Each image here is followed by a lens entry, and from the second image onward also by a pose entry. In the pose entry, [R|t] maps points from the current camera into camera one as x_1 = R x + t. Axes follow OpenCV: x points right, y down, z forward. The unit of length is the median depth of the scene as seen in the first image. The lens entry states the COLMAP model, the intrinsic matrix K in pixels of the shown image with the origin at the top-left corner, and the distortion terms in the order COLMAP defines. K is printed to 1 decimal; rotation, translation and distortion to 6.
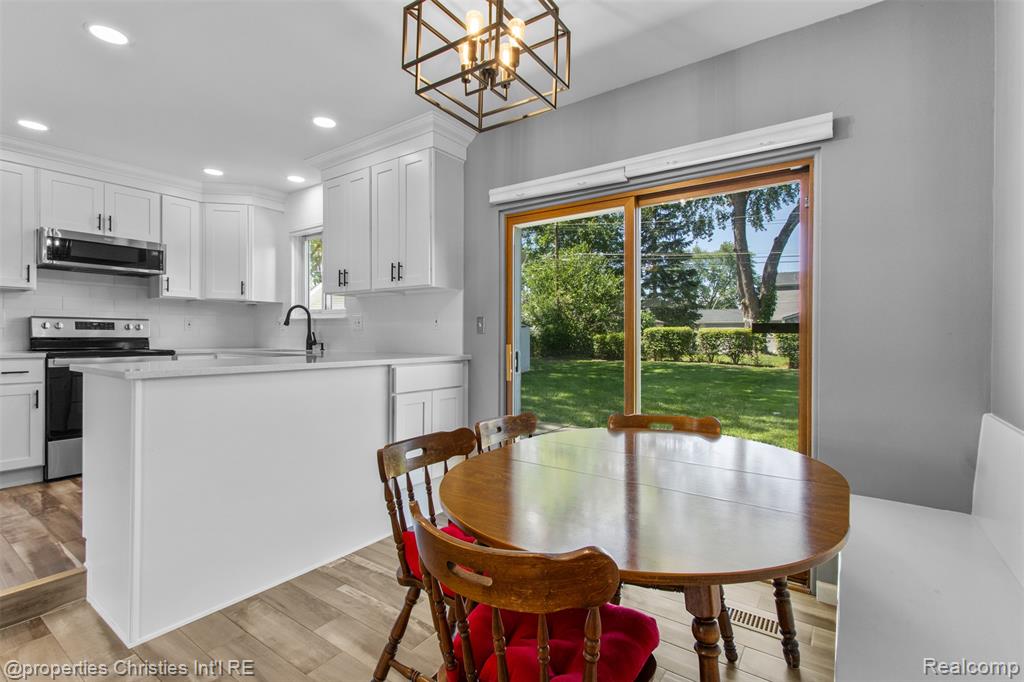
lens RADIAL K [[466.0, 0, 513.3], [0, 466.0, 338.3], [0, 0, 1]] dist [0.003604, -0.000713]
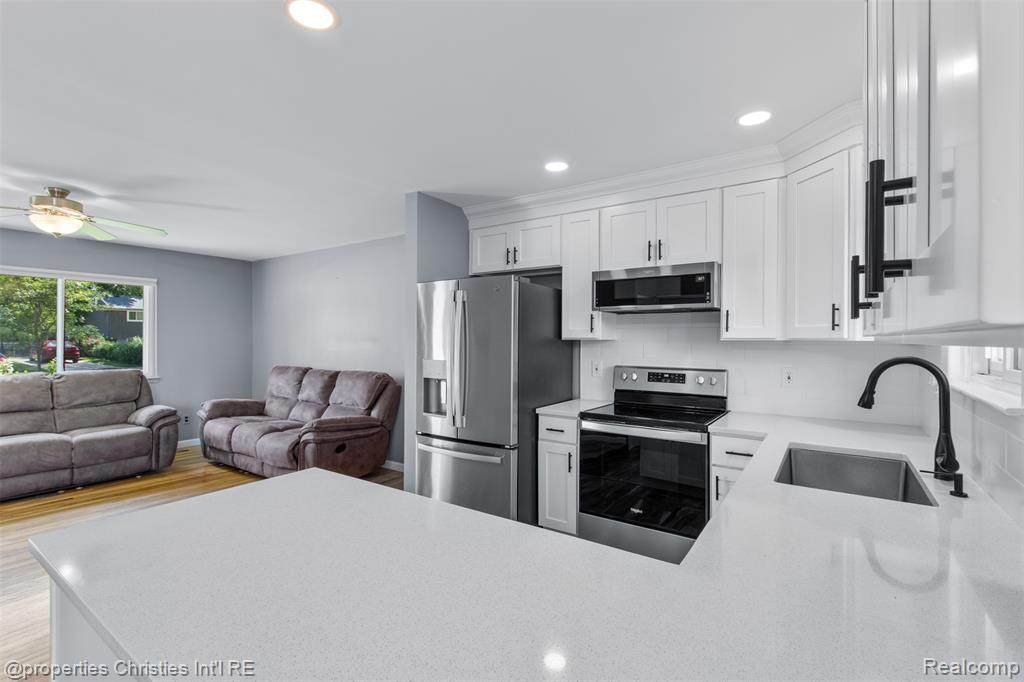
lens RADIAL K [[466.0, 0, 513.3], [0, 466.0, 340.1], [0, 0, 1]] dist [0.003604, -0.000713]
pose [[0.016903, -0.003682, -0.999850, -0.085081], [-0.009817, 0.999944, -0.003848, -0.084906], [0.999809, 0.009881, 0.016866, 0.705531]]
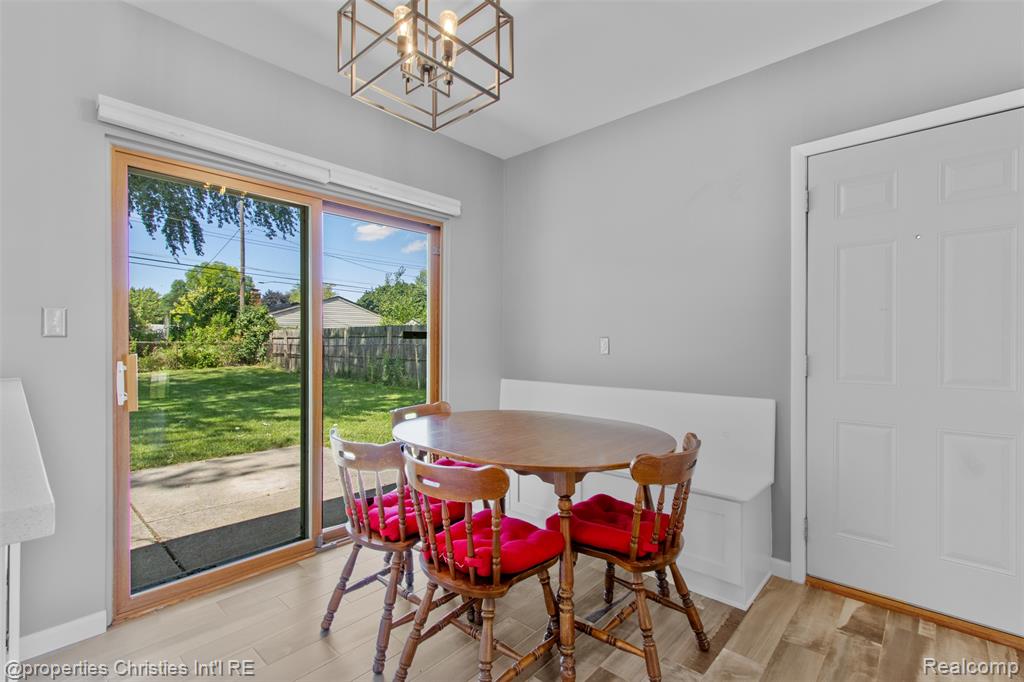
lens RADIAL K [[466.0, 0, 512.6], [0, 466.0, 345.5], [0, 0, 1]] dist [0.003604, -0.000713]
pose [[0.117981, -0.013878, 0.992919, -0.443703], [0.004236, 0.999900, 0.013472, -0.005310], [-0.993007, 0.002617, 0.118028, 0.317470]]
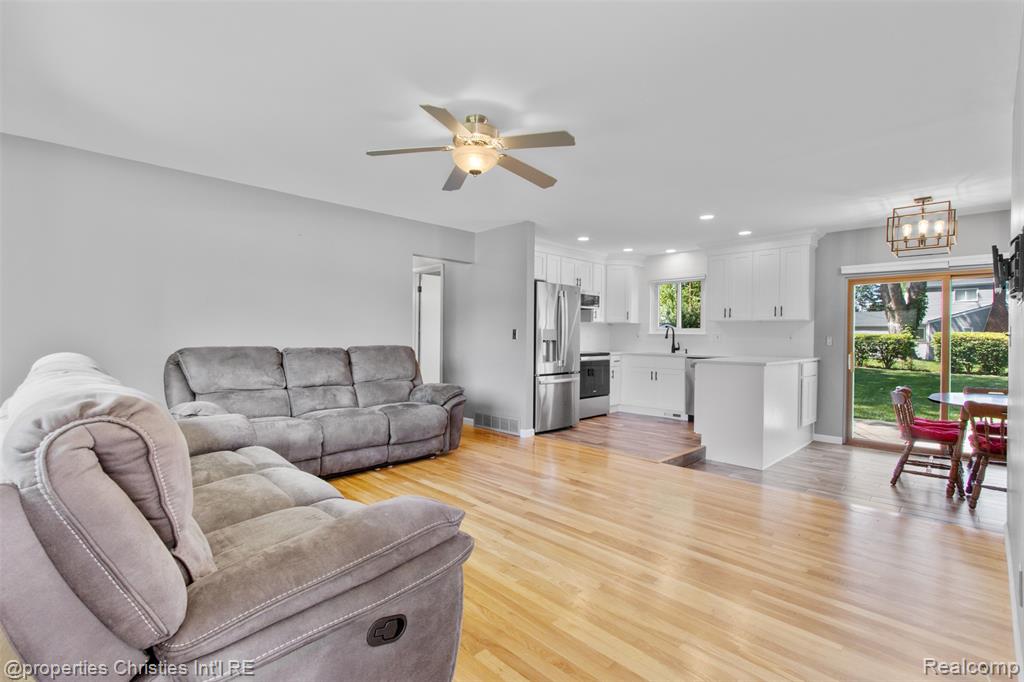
lens RADIAL K [[466.0, 0, 509.4], [0, 466.0, 340.0], [0, 0, 1]] dist [0.003604, -0.000713]
pose [[0.983989, 0.005253, -0.178154, -0.768075], [-0.005035, 0.999986, 0.001676, -0.023172], [0.178160, -0.000752, 0.984001, -0.782046]]
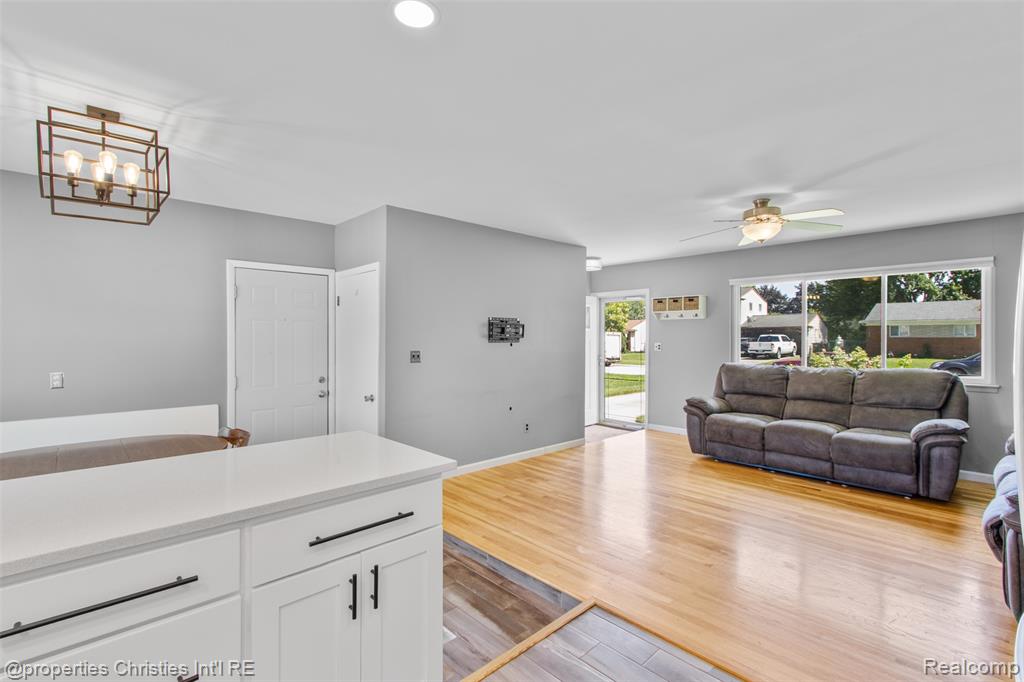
lens RADIAL K [[466.0, 0, 510.8], [0, 466.0, 338.0], [0, 0, 1]] dist [0.003604, -0.000713]
pose [[-0.980636, -0.004750, 0.195780, -0.633189], [-0.003456, 0.999970, 0.006952, -0.080284], [-0.195807, 0.006141, -0.980623, 0.918144]]
